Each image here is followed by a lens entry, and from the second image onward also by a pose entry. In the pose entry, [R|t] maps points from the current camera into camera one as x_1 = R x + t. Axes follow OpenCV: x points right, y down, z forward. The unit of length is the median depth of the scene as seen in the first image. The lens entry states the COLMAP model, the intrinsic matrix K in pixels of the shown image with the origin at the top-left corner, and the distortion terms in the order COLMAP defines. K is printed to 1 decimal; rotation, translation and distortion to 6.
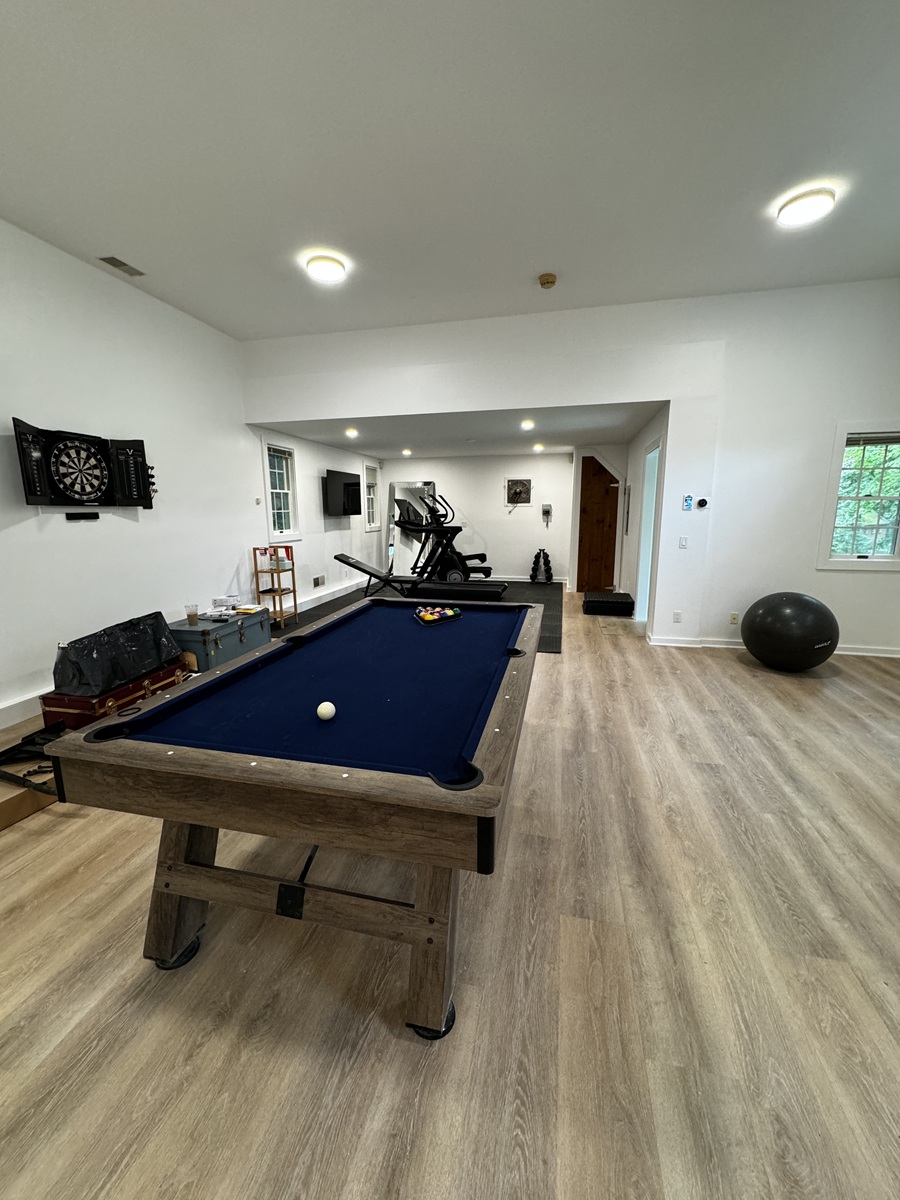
lens RADIAL K [[481.6, 0, 454.1], [0, 481.6, 604.4], [0, 0, 1]] dist [0.001257, 0.000003]
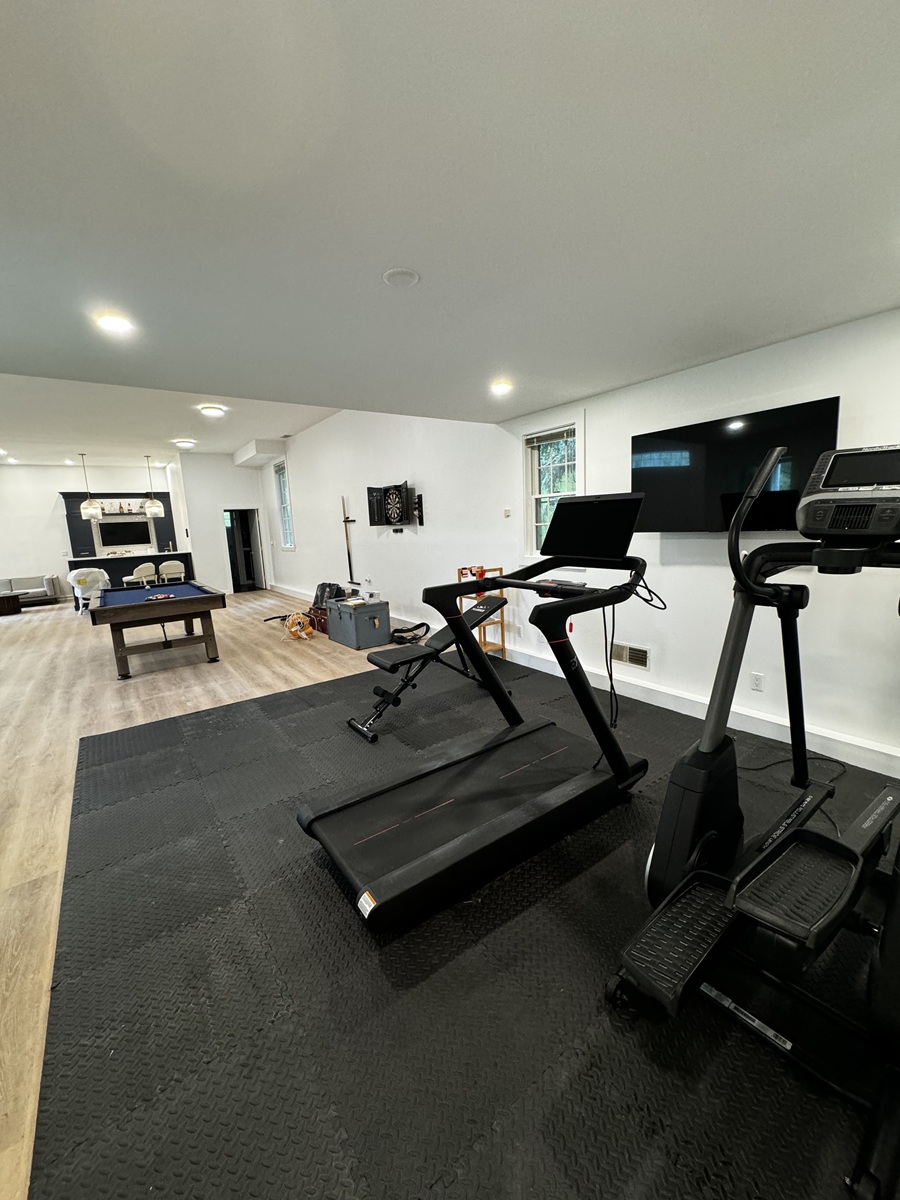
lens RADIAL K [[481.6, 0, 456.3], [0, 481.6, 596.9], [0, 0, 1]] dist [0.001257, 0.000003]
pose [[-0.653158, 0.152789, -0.741647, 0.457374], [-0.093858, 0.955543, 0.279514, -0.468250], [0.751383, 0.252176, -0.609780, 2.319010]]
